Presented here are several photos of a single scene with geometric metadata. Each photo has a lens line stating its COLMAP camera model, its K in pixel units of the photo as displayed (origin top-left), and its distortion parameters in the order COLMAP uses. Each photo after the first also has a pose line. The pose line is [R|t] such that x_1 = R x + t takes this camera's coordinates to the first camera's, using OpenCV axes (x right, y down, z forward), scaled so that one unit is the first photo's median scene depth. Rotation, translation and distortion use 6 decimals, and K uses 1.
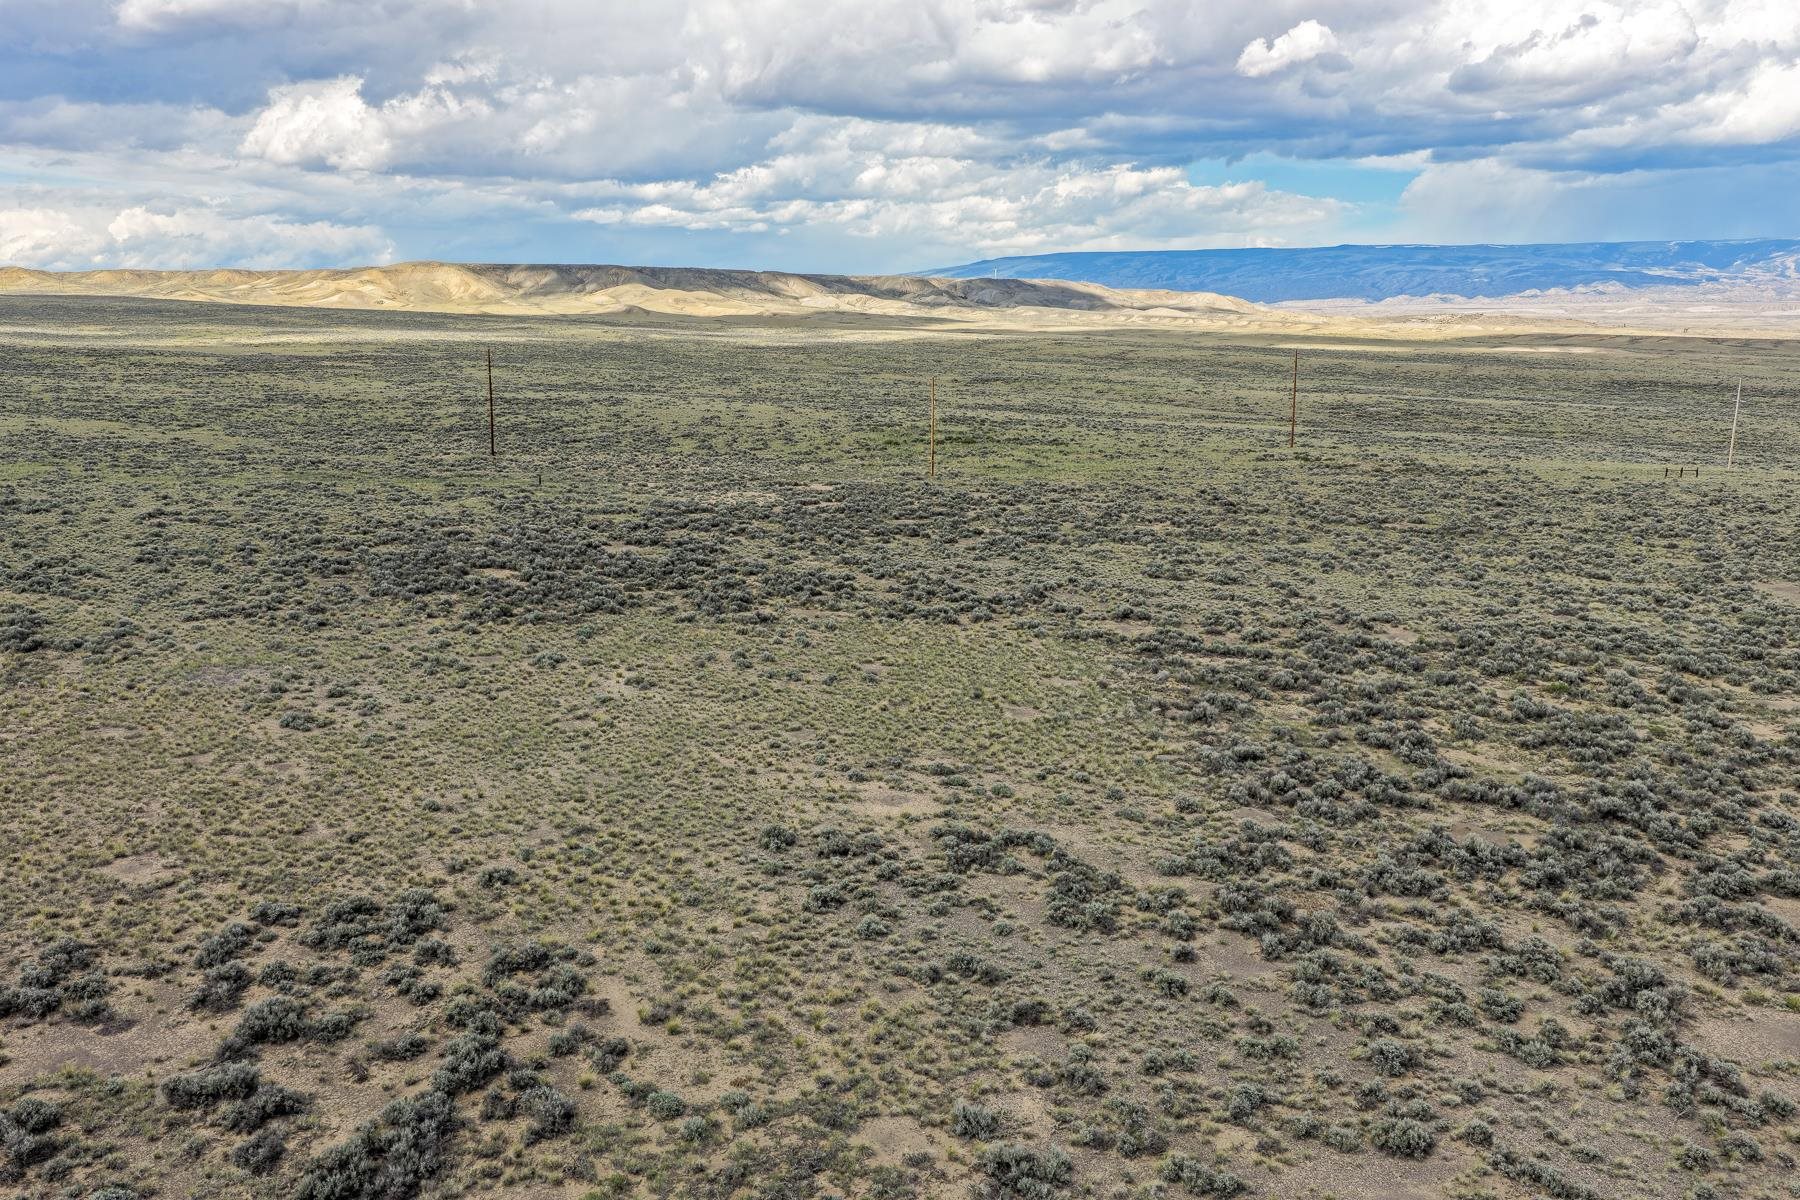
lens RADIAL K [[1496.6, 0, 900.0], [0, 1496.6, 600.0], [0, 0, 1]] dist [-0.015833, 0.041432]
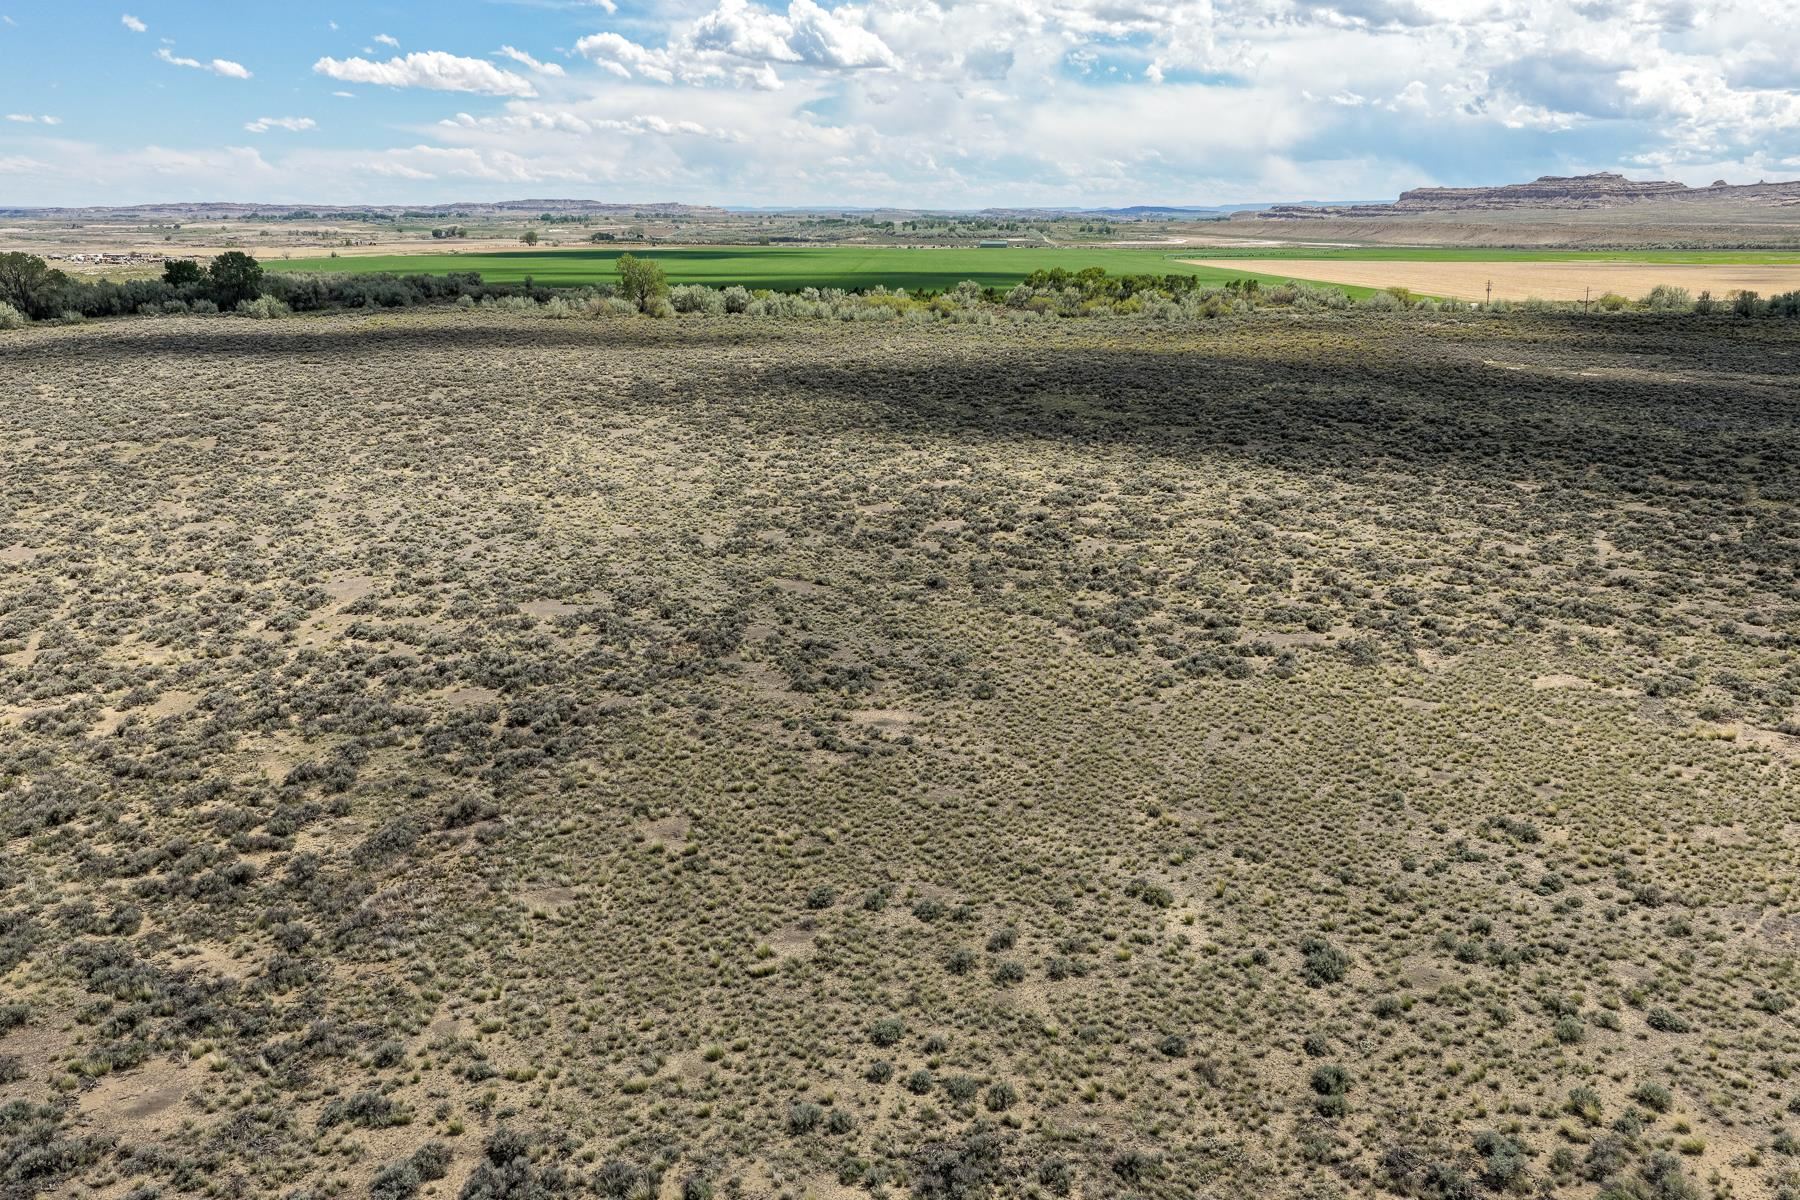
lens RADIAL K [[1496.6, 0, 900.0], [0, 1496.6, 600.0], [0, 0, 1]] dist [-0.015833, 0.041432]
pose [[-0.984034, -0.053363, 0.169792, -0.221182], [0.023655, 0.906319, 0.421932, -0.477591], [-0.176401, 0.419212, -0.890586, 2.060266]]
